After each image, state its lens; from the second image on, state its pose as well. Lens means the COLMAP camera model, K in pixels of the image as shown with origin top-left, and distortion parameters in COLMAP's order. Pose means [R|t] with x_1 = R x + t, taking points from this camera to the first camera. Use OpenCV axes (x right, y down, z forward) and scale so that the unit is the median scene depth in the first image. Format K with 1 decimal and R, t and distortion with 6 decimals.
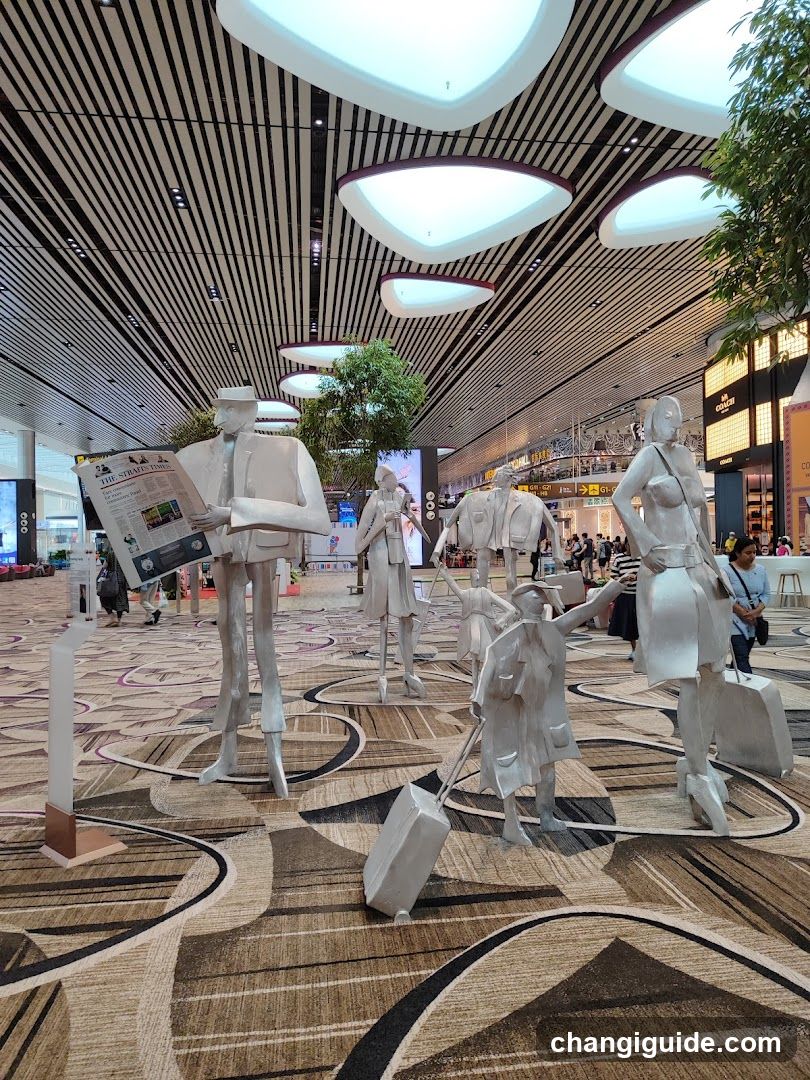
lens RADIAL K [[719.8, 0, 409.3], [0, 719.8, 539.3], [0, 0, 1]] dist [0.008930, 0.001875]
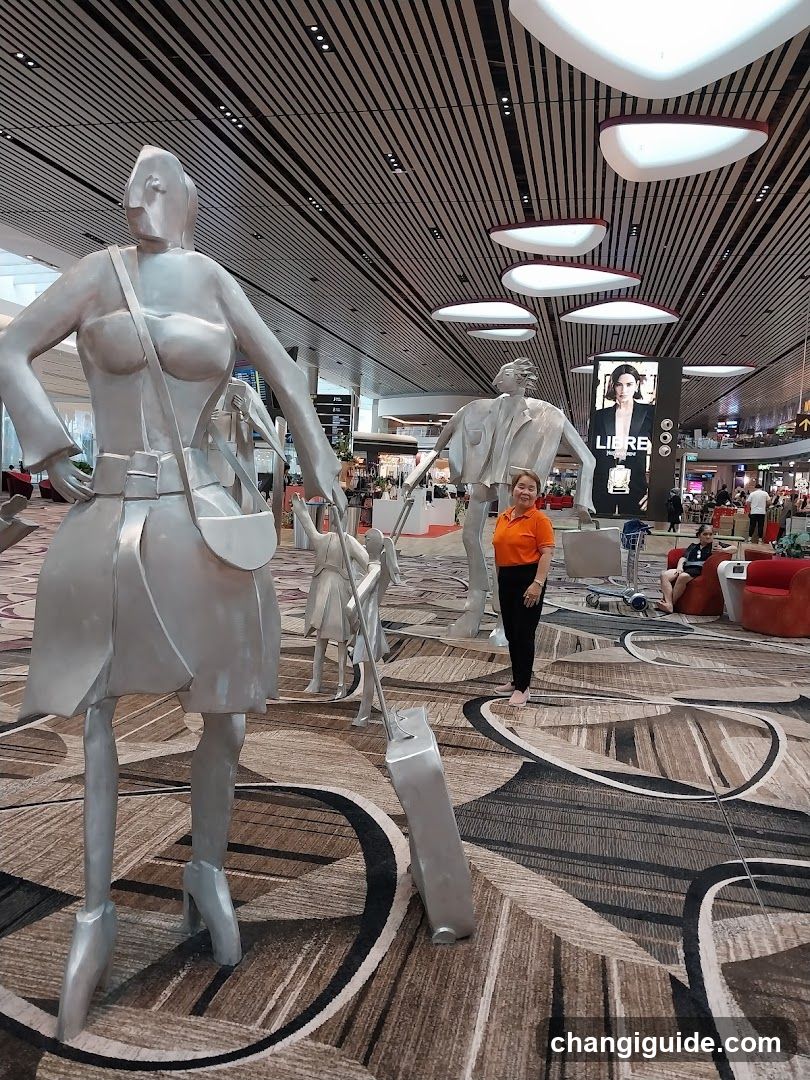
lens RADIAL K [[846.0, 0, 384.1], [0, 846.0, 544.2], [0, 0, 1]] dist [0.029897, -0.049597]
pose [[0.930596, 0.092232, -0.354237, 0.164287], [-0.063226, 0.993691, 0.092630, 0.001392], [0.360545, -0.063804, 0.930557, 0.112928]]
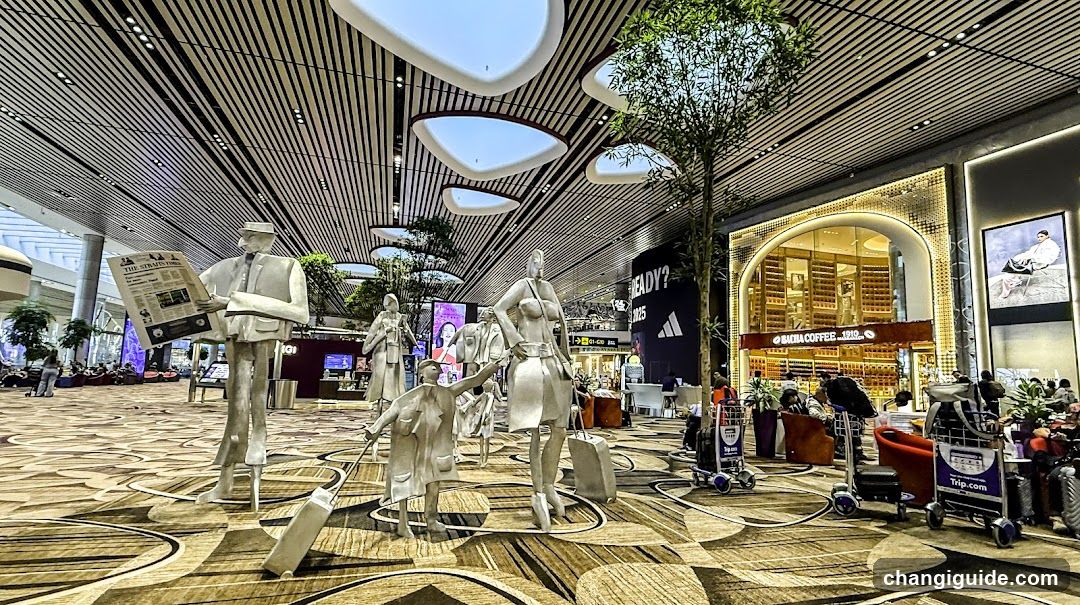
lens RADIAL K [[503.2, 0, 543.2], [0, 503.2, 318.4], [0, 0, 1]] dist [-0.000831, 0.000568]
pose [[0.987150, 0.067314, 0.144924, 0.049301], [-0.050918, 0.992174, -0.114011, 0.017139], [-0.151465, 0.105167, 0.982852, -0.016543]]
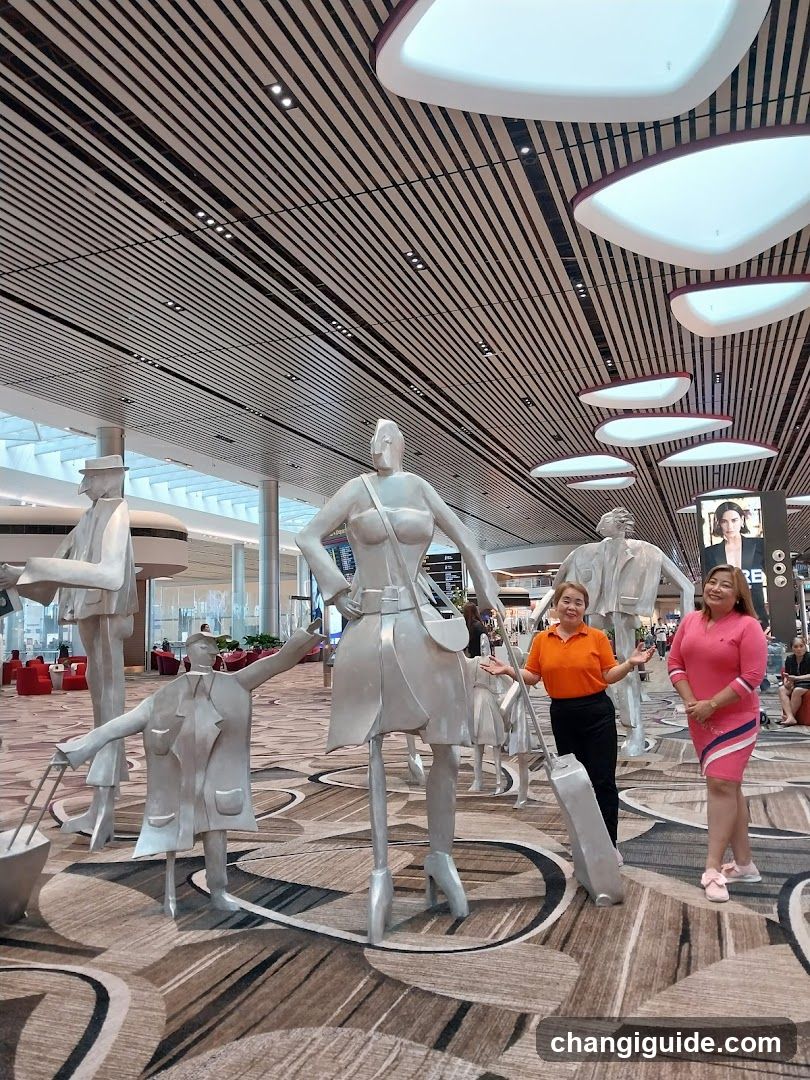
lens RADIAL K [[846.0, 0, 384.9], [0, 846.0, 526.7], [0, 0, 1]] dist [0.029897, -0.049597]
pose [[0.877308, -0.067657, -0.475135, 0.187901], [0.014894, 0.993375, -0.113951, 0.010968], [0.479696, 0.092894, 0.872503, 0.026758]]
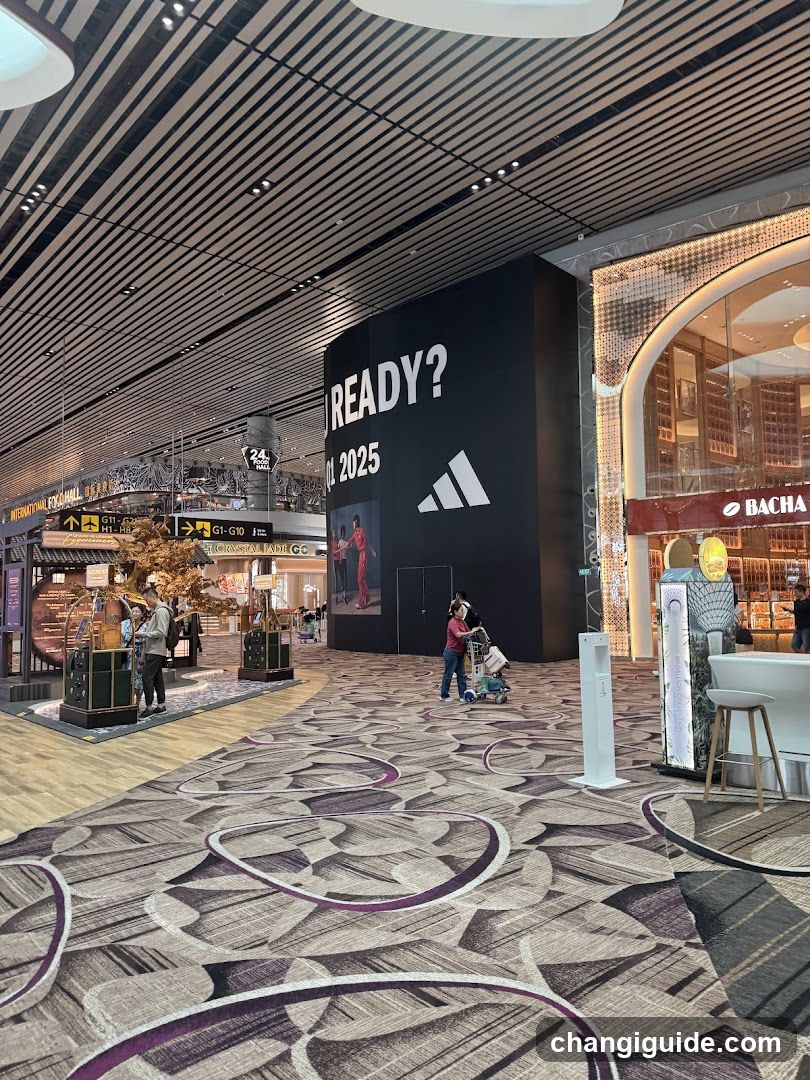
lens RADIAL K [[741.1, 0, 411.7], [0, 741.1, 539.1], [0, 0, 1]] dist [0.003794, -0.010055]
pose [[0.818501, 0.057312, 0.571640, 0.066454], [-0.005287, 0.995721, -0.092260, 0.003354], [-0.574481, 0.072493, 0.815301, 0.848304]]
